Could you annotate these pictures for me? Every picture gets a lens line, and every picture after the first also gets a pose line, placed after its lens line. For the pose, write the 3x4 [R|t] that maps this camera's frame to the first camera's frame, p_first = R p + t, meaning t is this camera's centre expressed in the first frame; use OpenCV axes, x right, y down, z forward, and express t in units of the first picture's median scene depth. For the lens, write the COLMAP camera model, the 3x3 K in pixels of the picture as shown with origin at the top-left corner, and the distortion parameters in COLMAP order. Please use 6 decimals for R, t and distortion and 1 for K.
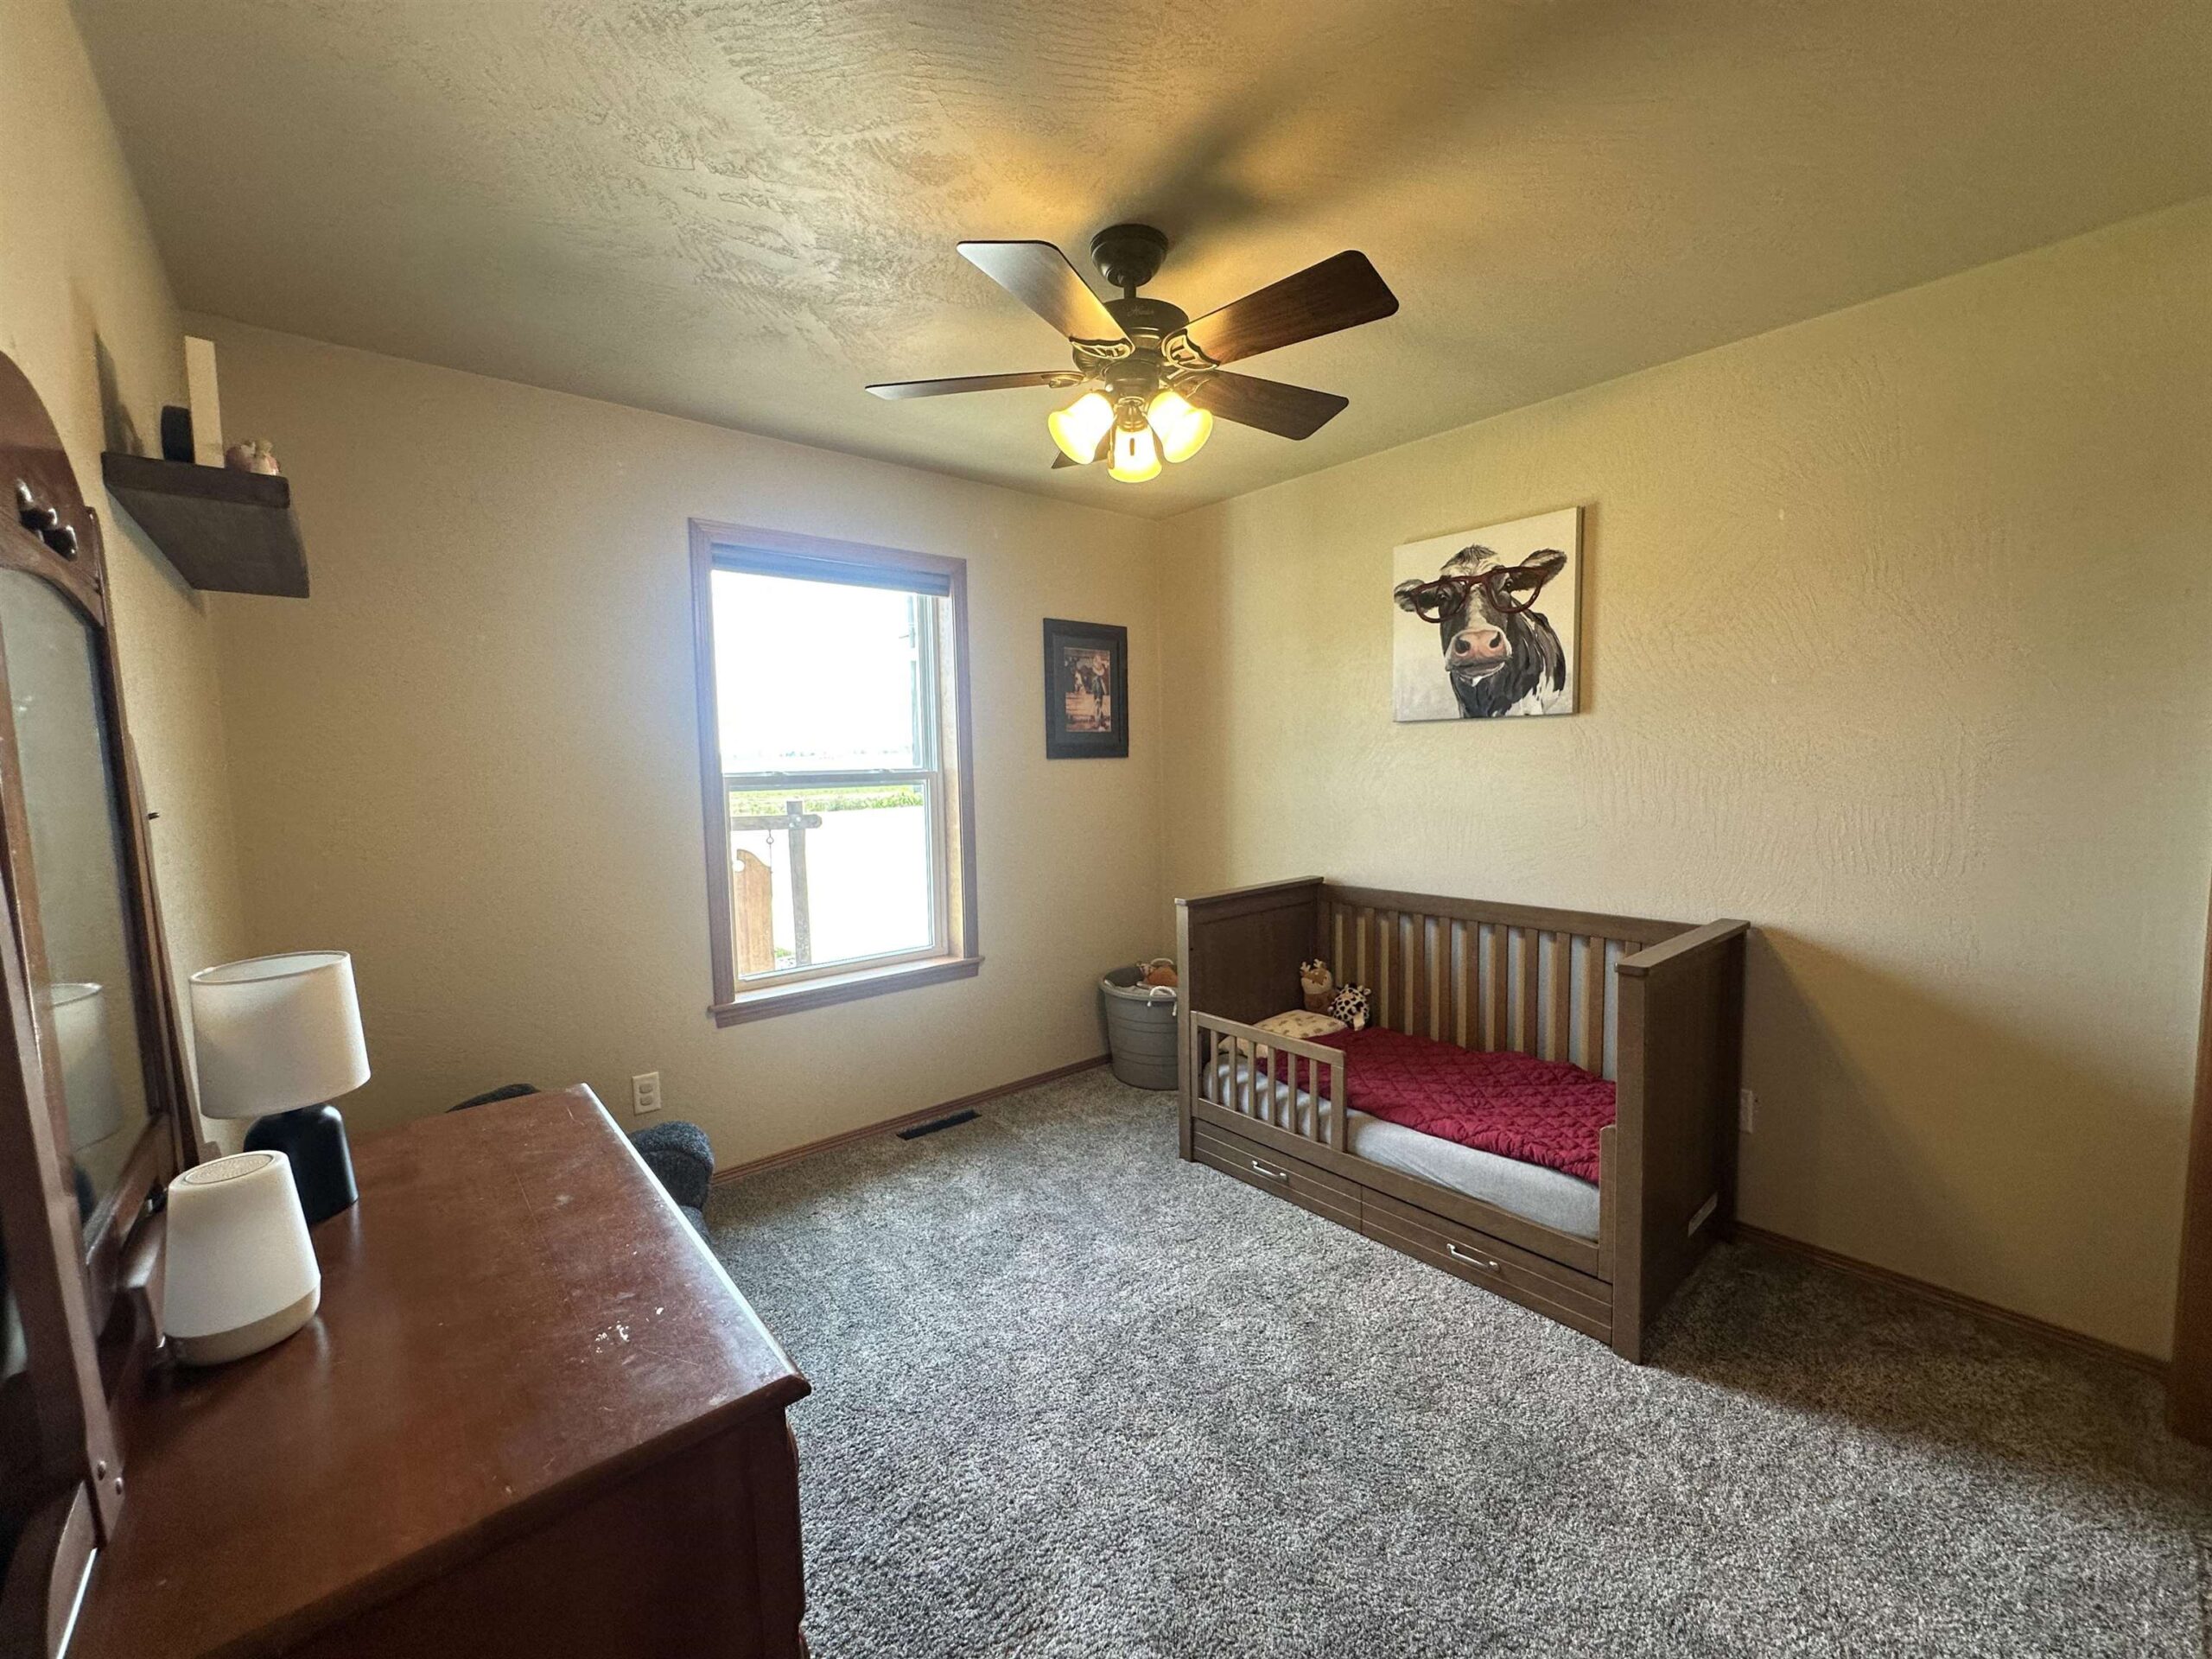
lens RADIAL K [[886.1, 0, 1106.0], [0, 886.1, 829.5], [0, 0, 1]] dist [-0.001688, 0.000065]
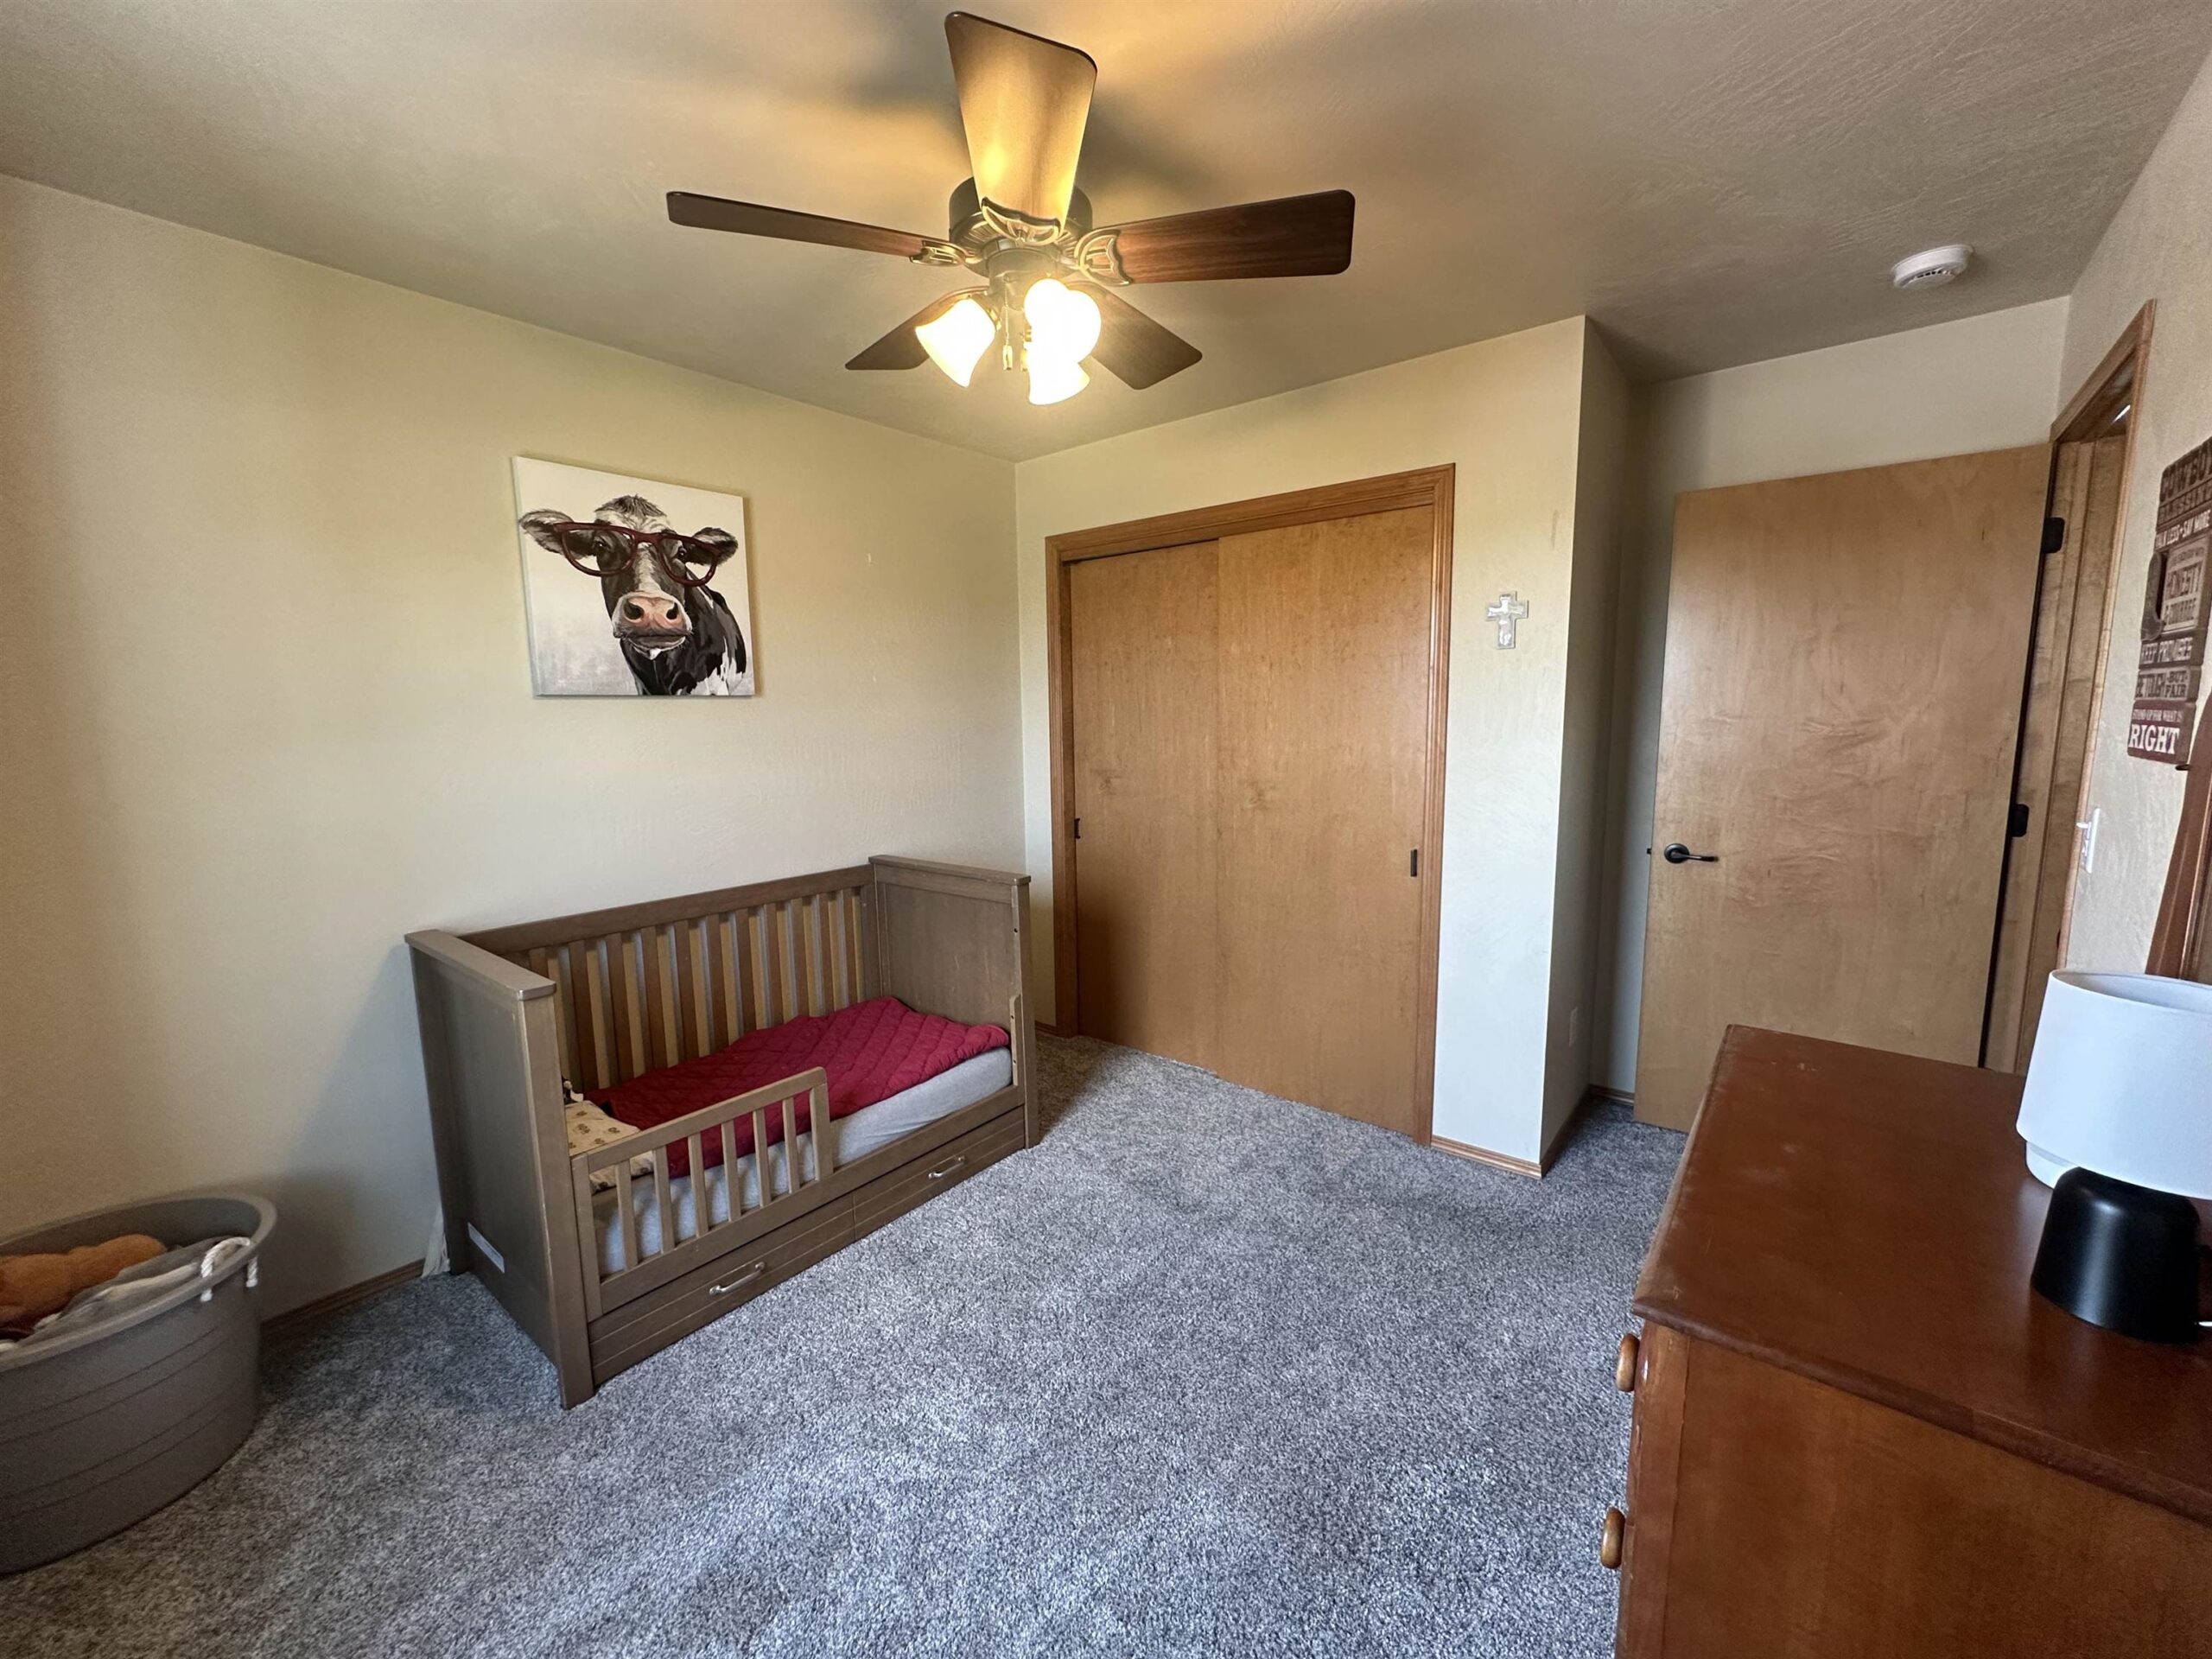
lens RADIAL K [[886.1, 0, 1106.0], [0, 886.1, 829.5], [0, 0, 1]] dist [-0.001688, 0.000065]
pose [[-0.171479, -0.104015, 0.979681, -0.564087], [0.104246, 0.986913, 0.123030, -0.057270], [-0.979657, 0.123225, -0.158391, 0.740469]]
